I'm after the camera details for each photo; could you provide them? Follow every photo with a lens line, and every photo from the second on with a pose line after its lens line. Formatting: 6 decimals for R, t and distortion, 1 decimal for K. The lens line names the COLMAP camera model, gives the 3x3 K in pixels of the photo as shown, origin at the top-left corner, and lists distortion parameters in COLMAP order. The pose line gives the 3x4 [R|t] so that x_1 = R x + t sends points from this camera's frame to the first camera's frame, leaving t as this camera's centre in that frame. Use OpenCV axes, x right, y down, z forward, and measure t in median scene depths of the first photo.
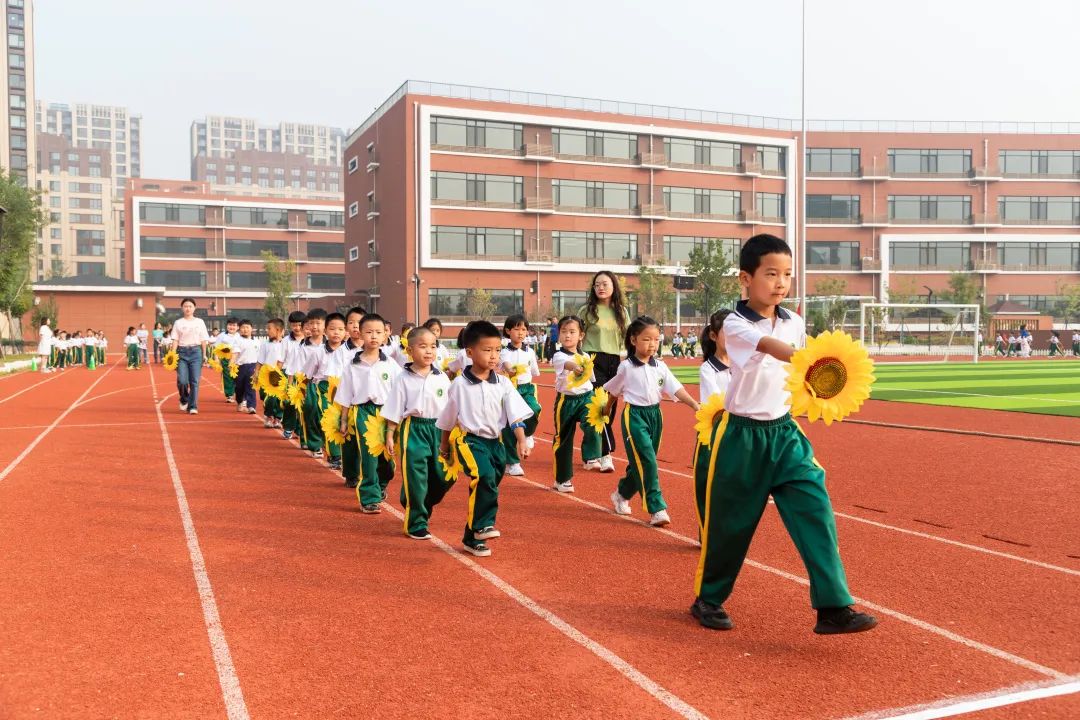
lens RADIAL K [[961.5, 0, 540.0], [0, 961.5, 360.0], [0, 0, 1]] dist [-0.013212, 0.012517]
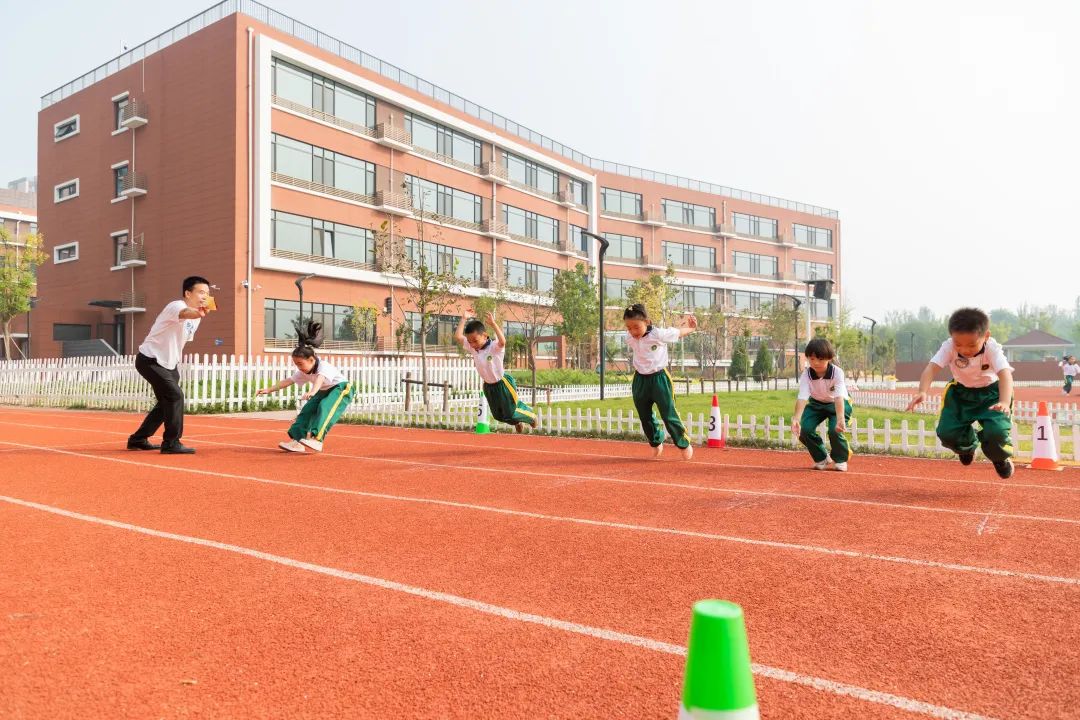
lens RADIAL K [[727.4, 0, 540.0], [0, 727.4, 360.0], [0, 0, 1]] dist [0.000662, 0.003015]
pose [[0.846591, 0.009832, 0.532153, -0.155517], [0.014496, 0.999033, -0.041520, -0.003316], [-0.532046, 0.042865, 0.845630, 0.308716]]
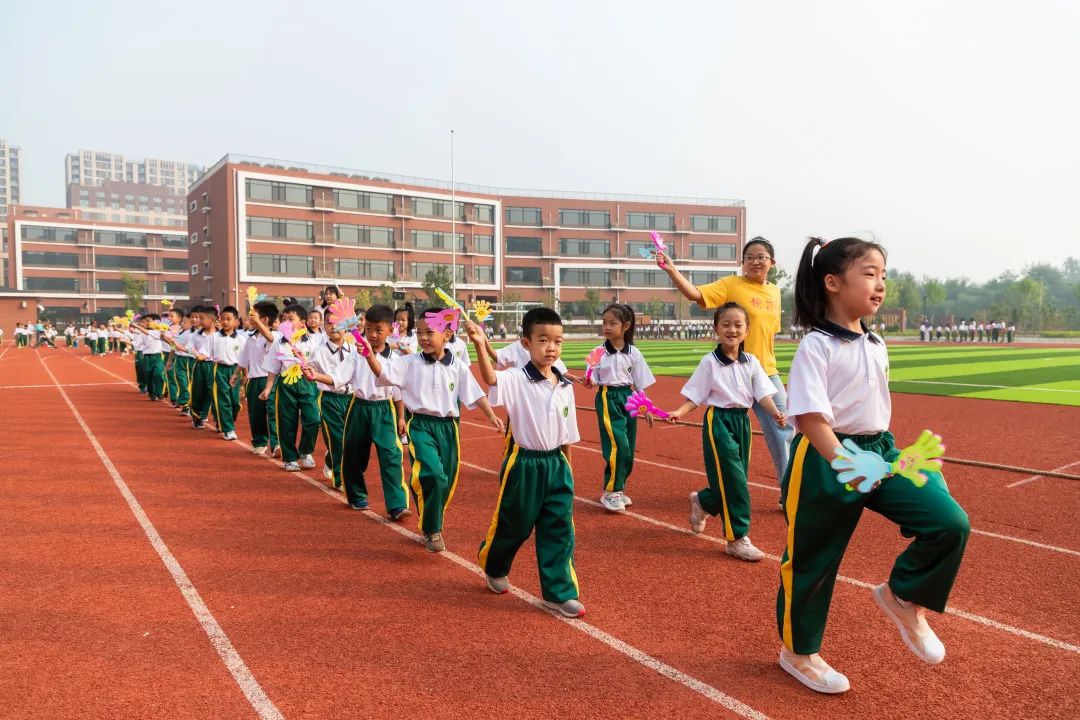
lens RADIAL K [[727.4, 0, 540.0], [0, 727.4, 360.0], [0, 0, 1]] dist [0.000662, 0.003015]
pose [[0.975106, -0.010232, 0.221502, 0.052666], [0.005759, 0.999766, 0.020829, 0.002626], [-0.221664, -0.019035, 0.974937, -0.132850]]
